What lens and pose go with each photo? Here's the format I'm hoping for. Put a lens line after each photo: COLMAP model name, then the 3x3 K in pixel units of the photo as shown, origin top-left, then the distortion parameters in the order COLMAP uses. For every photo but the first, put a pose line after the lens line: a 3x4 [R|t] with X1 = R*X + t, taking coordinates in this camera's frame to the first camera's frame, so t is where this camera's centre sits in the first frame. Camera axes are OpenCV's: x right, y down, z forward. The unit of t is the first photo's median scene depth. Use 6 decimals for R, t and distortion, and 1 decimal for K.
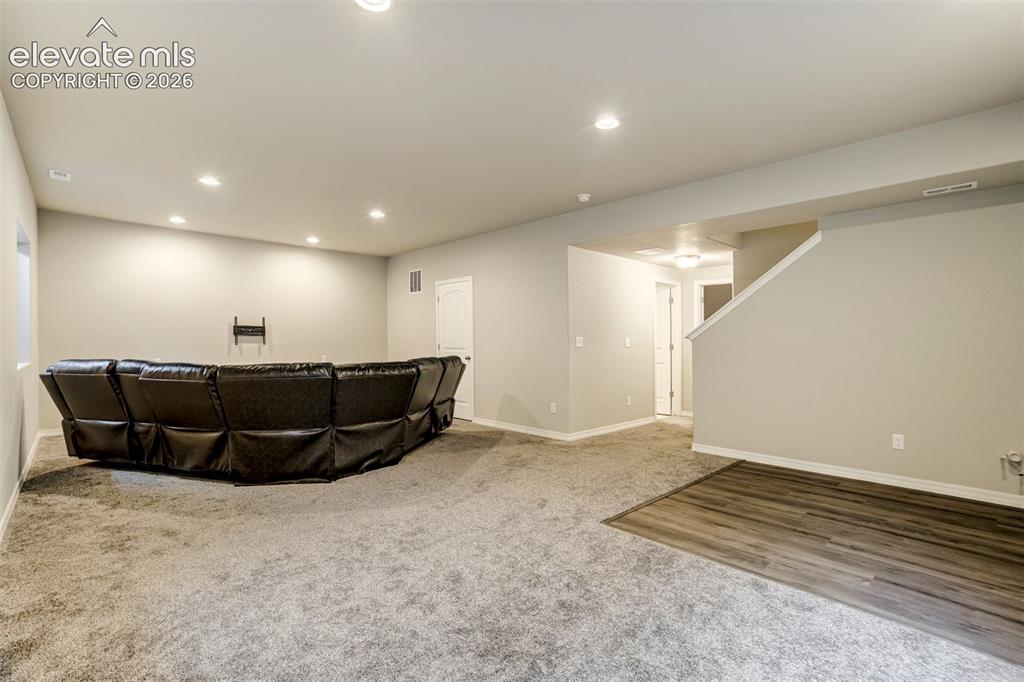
lens RADIAL K [[479.9, 0, 516.3], [0, 479.9, 337.3], [0, 0, 1]] dist [-0.050896, 0.038927]
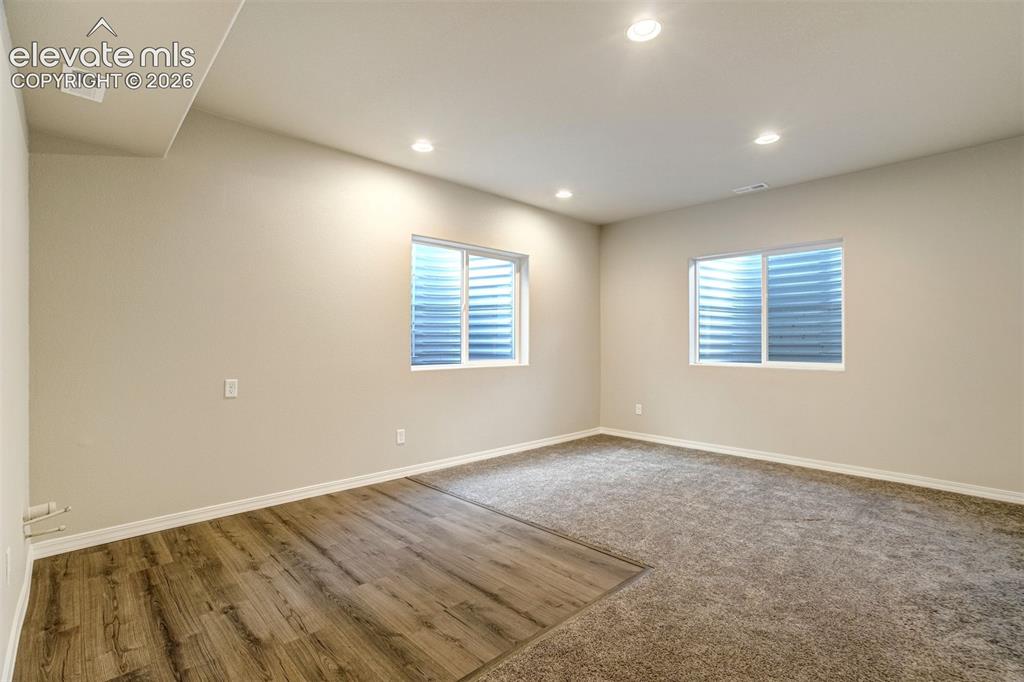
lens RADIAL K [[479.9, 0, 516.3], [0, 479.9, 337.3], [0, 0, 1]] dist [-0.050896, 0.038927]
pose [[-0.999992, 0.002033, 0.003316, 0.406242], [0.002031, 0.999998, -0.000849, 0.008045], [-0.003318, -0.000842, -0.999994, 1.807662]]
